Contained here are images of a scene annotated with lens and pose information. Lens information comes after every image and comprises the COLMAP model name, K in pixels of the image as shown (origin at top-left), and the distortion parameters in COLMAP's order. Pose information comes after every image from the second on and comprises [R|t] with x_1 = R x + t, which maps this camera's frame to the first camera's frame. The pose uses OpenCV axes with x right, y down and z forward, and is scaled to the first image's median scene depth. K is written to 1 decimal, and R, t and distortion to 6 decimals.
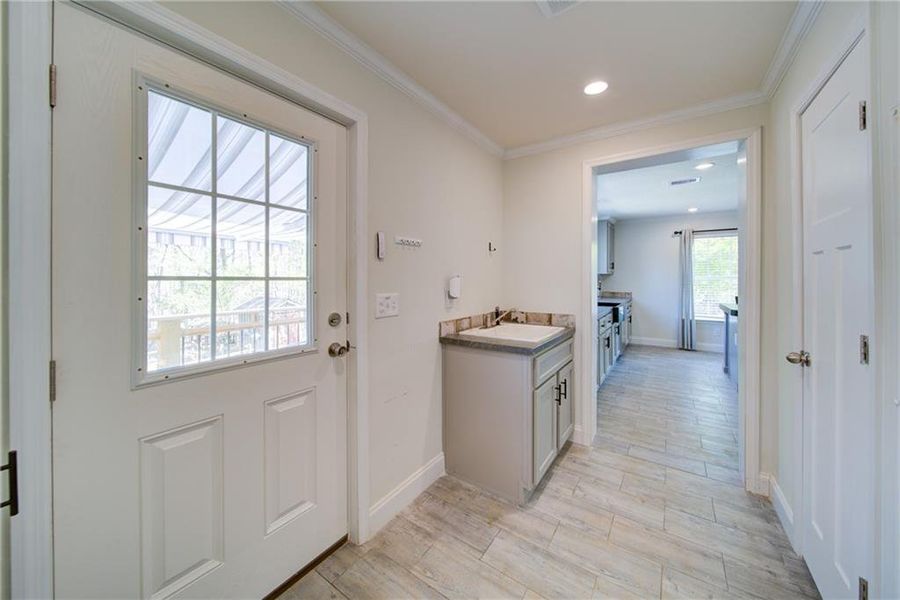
lens RADIAL K [[322.1, 0, 451.2], [0, 322.1, 275.1], [0, 0, 1]] dist [-0.000647, -0.000113]
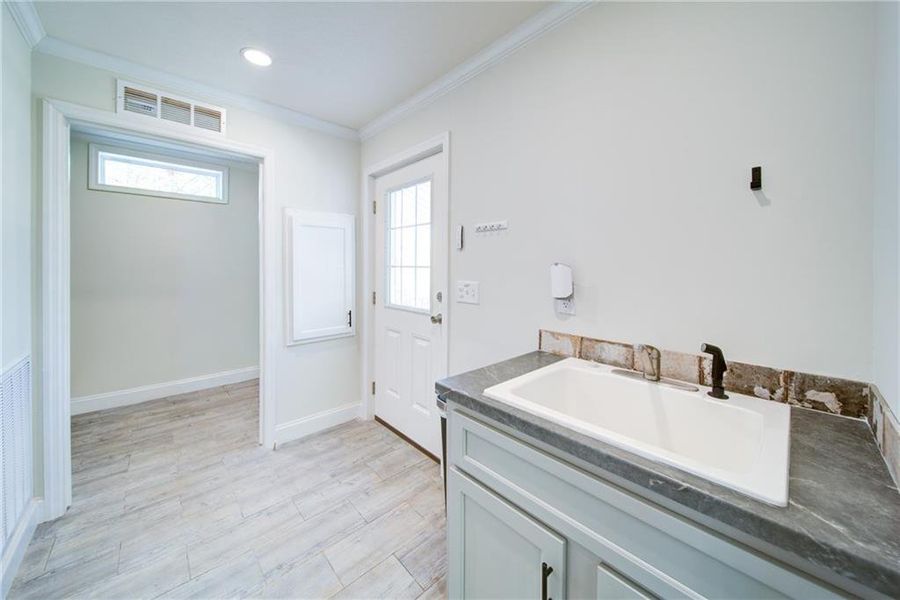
lens RADIAL K [[322.1, 0, 451.2], [0, 322.1, 275.1], [0, 0, 1]] dist [-0.000647, -0.000113]
pose [[-0.217050, 0.013713, -0.976064, 0.871442], [-0.005171, 0.999871, 0.015197, 0.022100], [0.976147, 0.008346, -0.216951, 1.211826]]
